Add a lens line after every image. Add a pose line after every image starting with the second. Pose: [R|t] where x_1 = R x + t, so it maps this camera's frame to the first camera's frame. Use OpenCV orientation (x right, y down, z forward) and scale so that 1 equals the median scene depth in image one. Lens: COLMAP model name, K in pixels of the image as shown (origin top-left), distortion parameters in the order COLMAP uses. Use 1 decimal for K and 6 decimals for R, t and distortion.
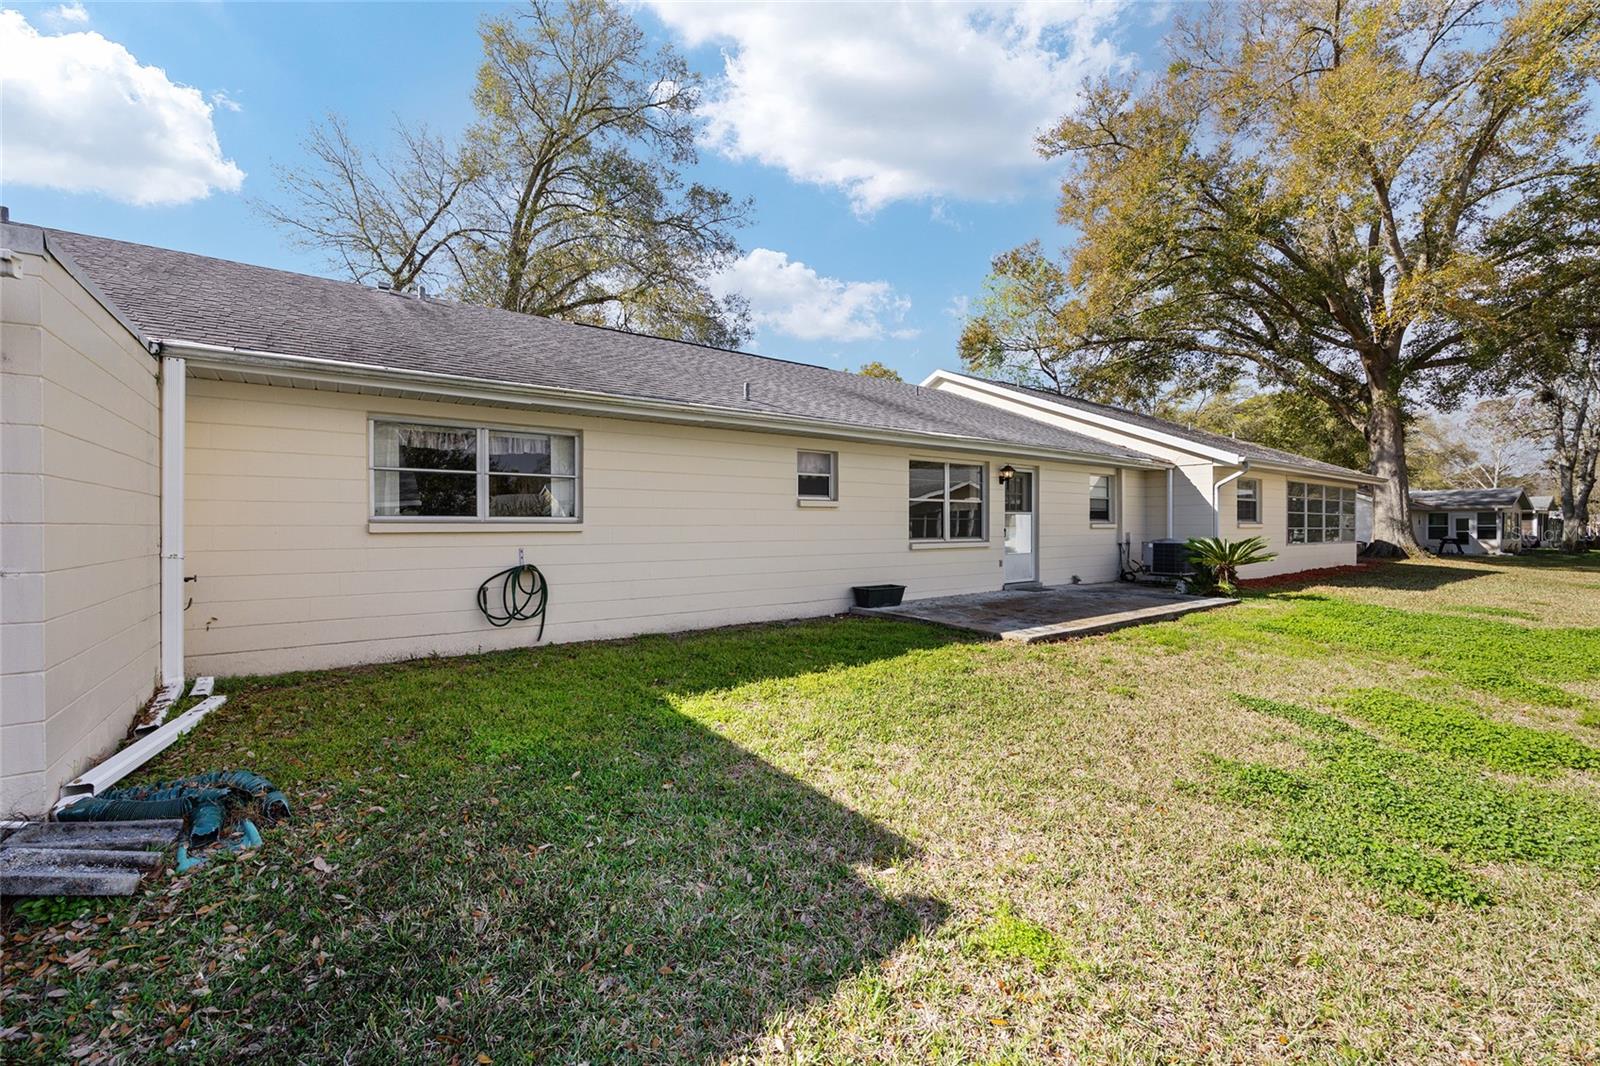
lens RADIAL K [[641.9, 0, 795.0], [0, 641.9, 524.4], [0, 0, 1]] dist [0.001464, 0.000150]
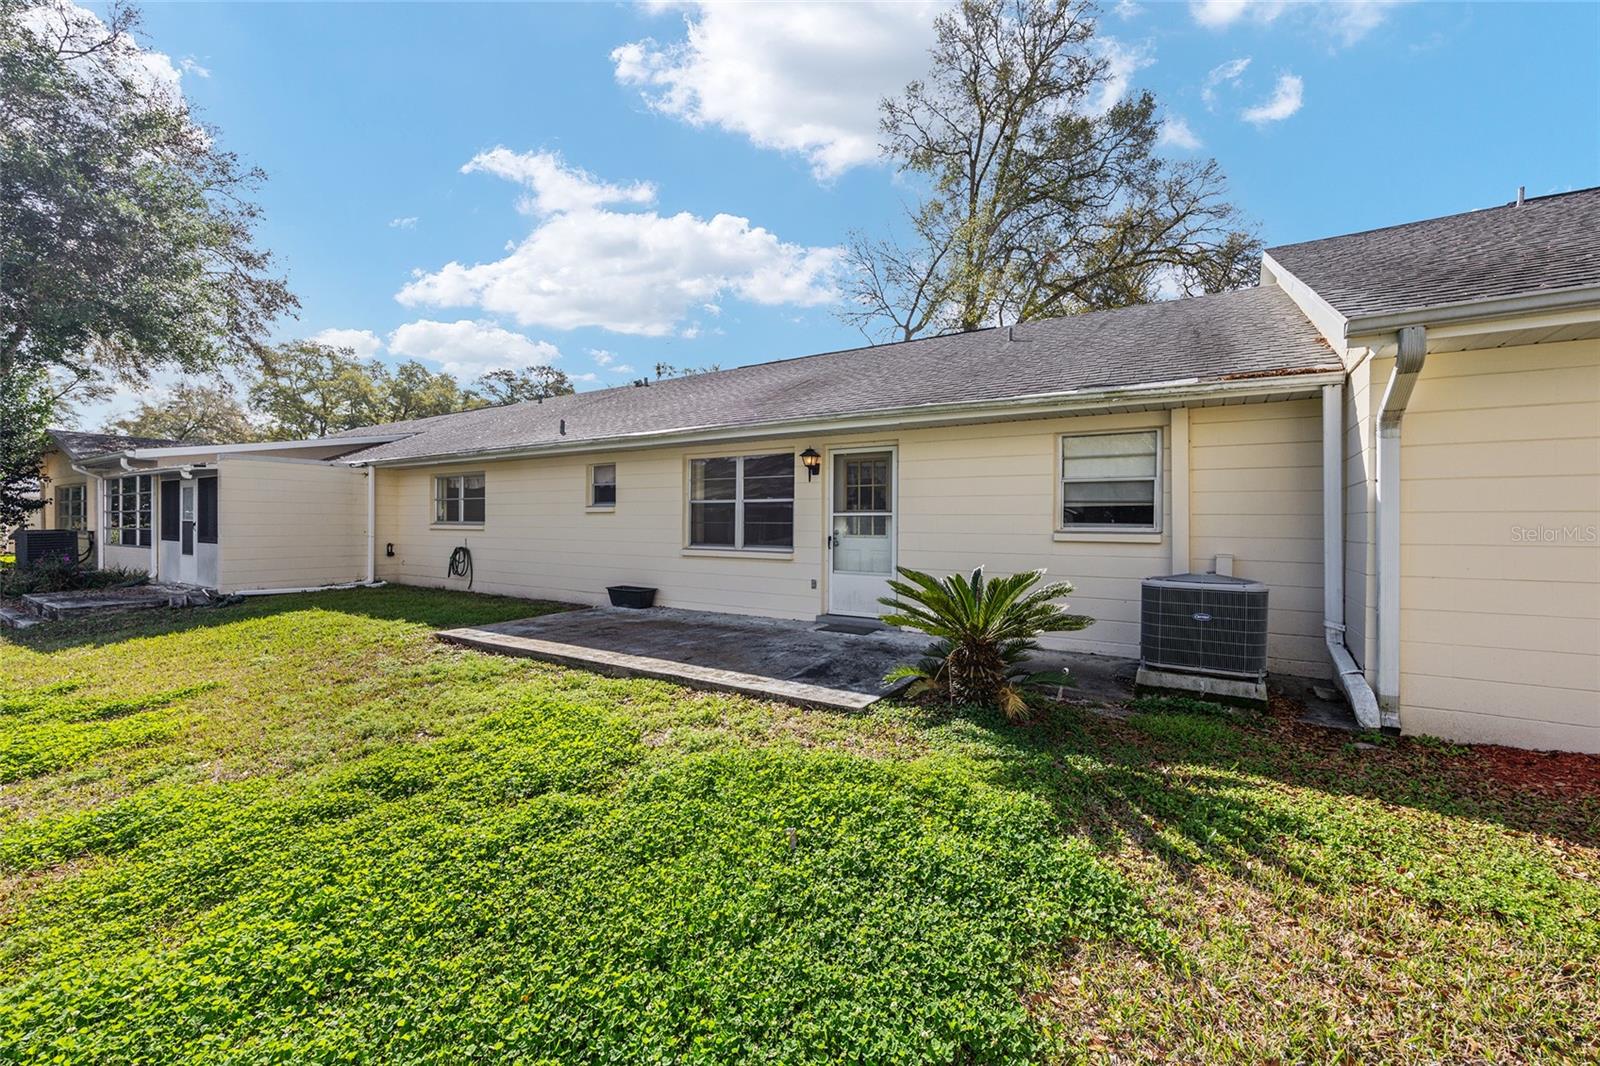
lens RADIAL K [[641.9, 0, 795.0], [0, 641.9, 530.0], [0, 0, 1]] dist [0.001464, 0.000150]
pose [[0.366288, 0.005801, -0.930483, 1.101633], [-0.013698, 0.999906, 0.000842, -0.000592], [0.930401, 0.012438, 0.366333, 0.799017]]
